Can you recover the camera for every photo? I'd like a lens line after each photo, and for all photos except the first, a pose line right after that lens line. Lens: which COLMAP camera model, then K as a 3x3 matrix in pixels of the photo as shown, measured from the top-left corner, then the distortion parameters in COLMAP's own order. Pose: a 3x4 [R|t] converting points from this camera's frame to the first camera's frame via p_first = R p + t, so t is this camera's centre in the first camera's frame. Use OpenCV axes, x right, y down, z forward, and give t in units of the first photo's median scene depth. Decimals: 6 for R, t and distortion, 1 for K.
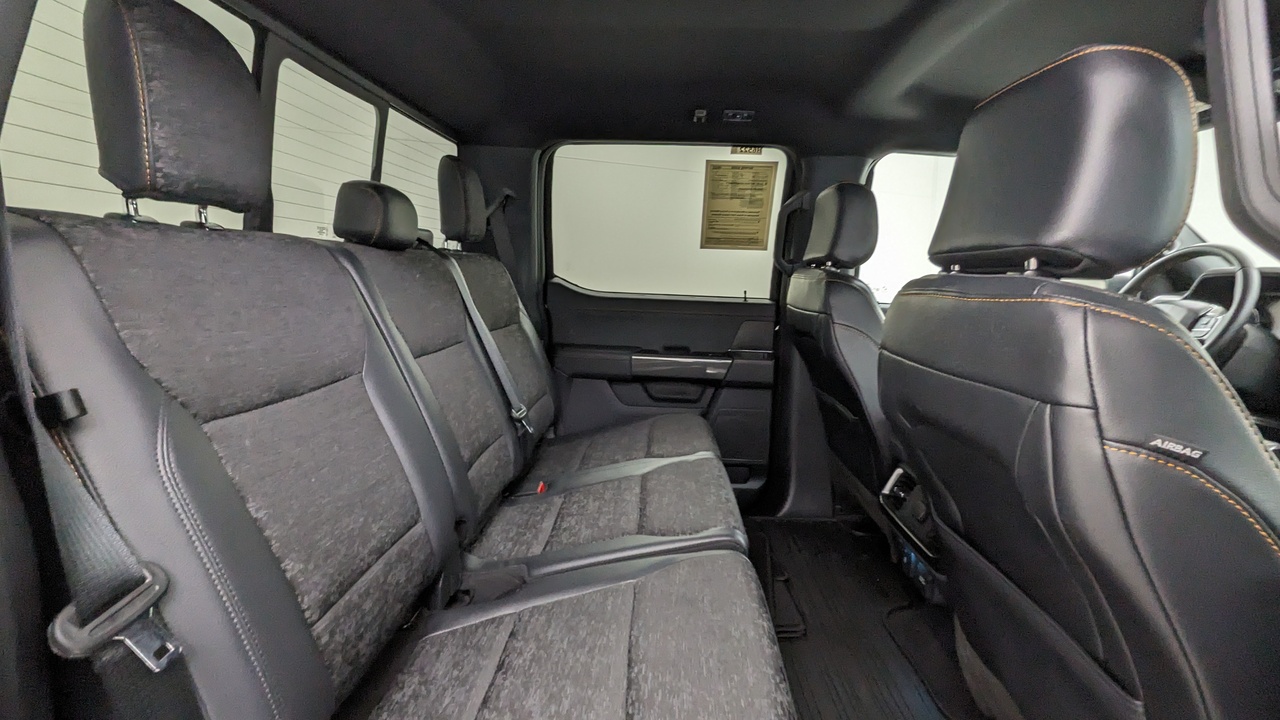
lens RADIAL K [[606.8, 0, 642.4], [0, 606.8, 362.0], [0, 0, 1]] dist [-0.004298, -0.001428]
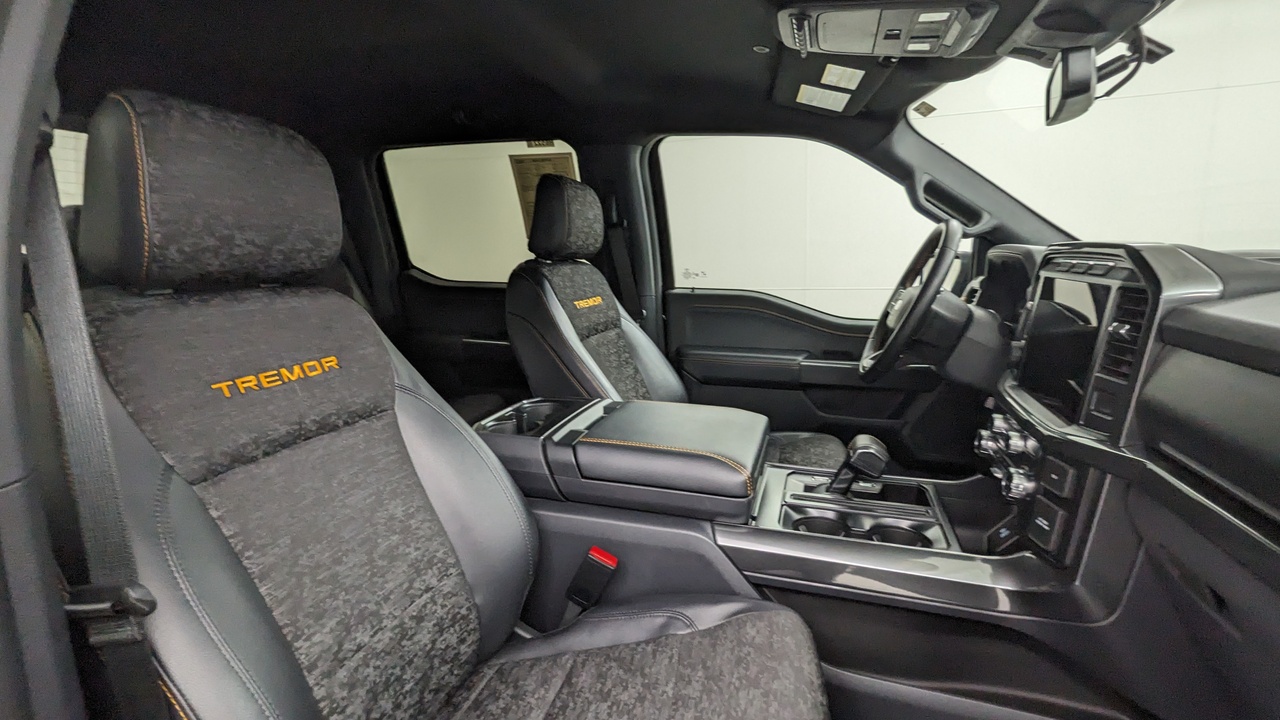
lens RADIAL K [[606.8, 0, 635.8], [0, 606.8, 363.2], [0, 0, 1]] dist [-0.004298, -0.001428]
pose [[0.967150, 0.037745, -0.251388, 0.849854], [-0.034066, 0.999239, 0.018974, 0.002904], [0.251913, -0.009787, 0.967700, 0.042546]]
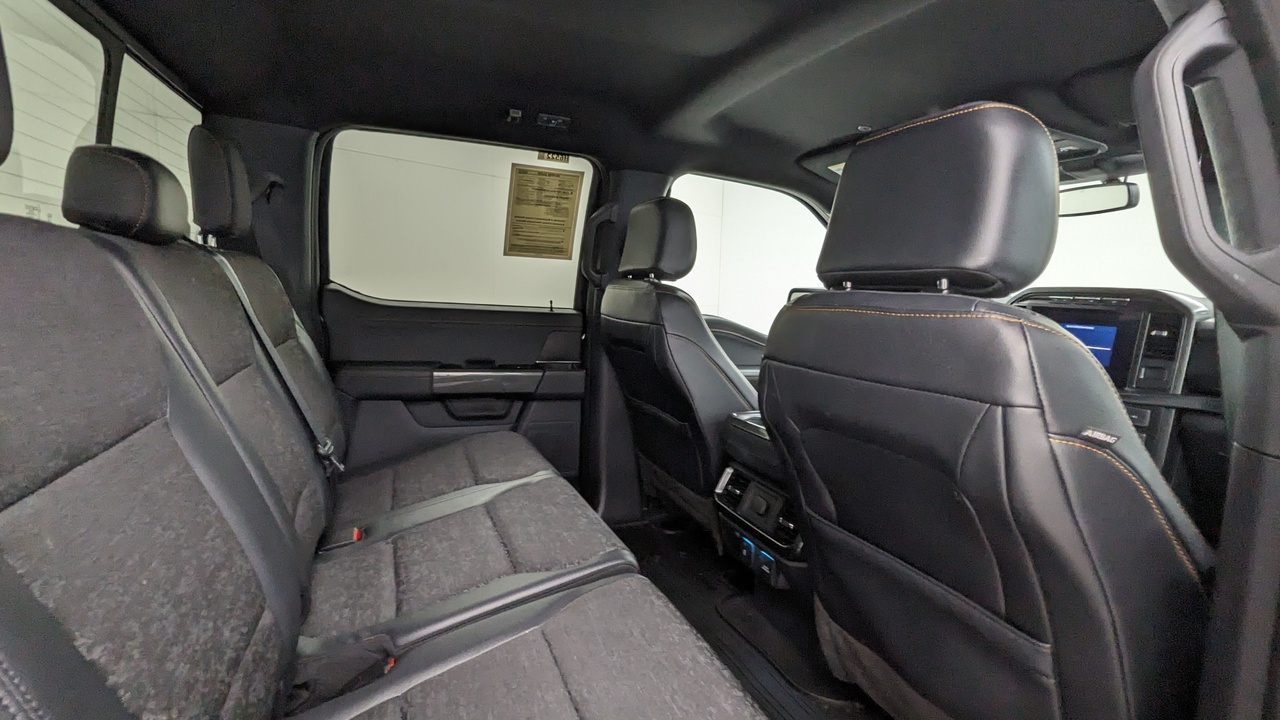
lens RADIAL K [[606.8, 0, 631.5], [0, 606.8, 362.5], [0, 0, 1]] dist [-0.004298, -0.001428]
pose [[0.912856, -0.033992, 0.406864, -0.172315], [0.038827, 0.999239, -0.003633, -0.014398], [-0.406431, 0.019114, 0.913482, 0.087443]]
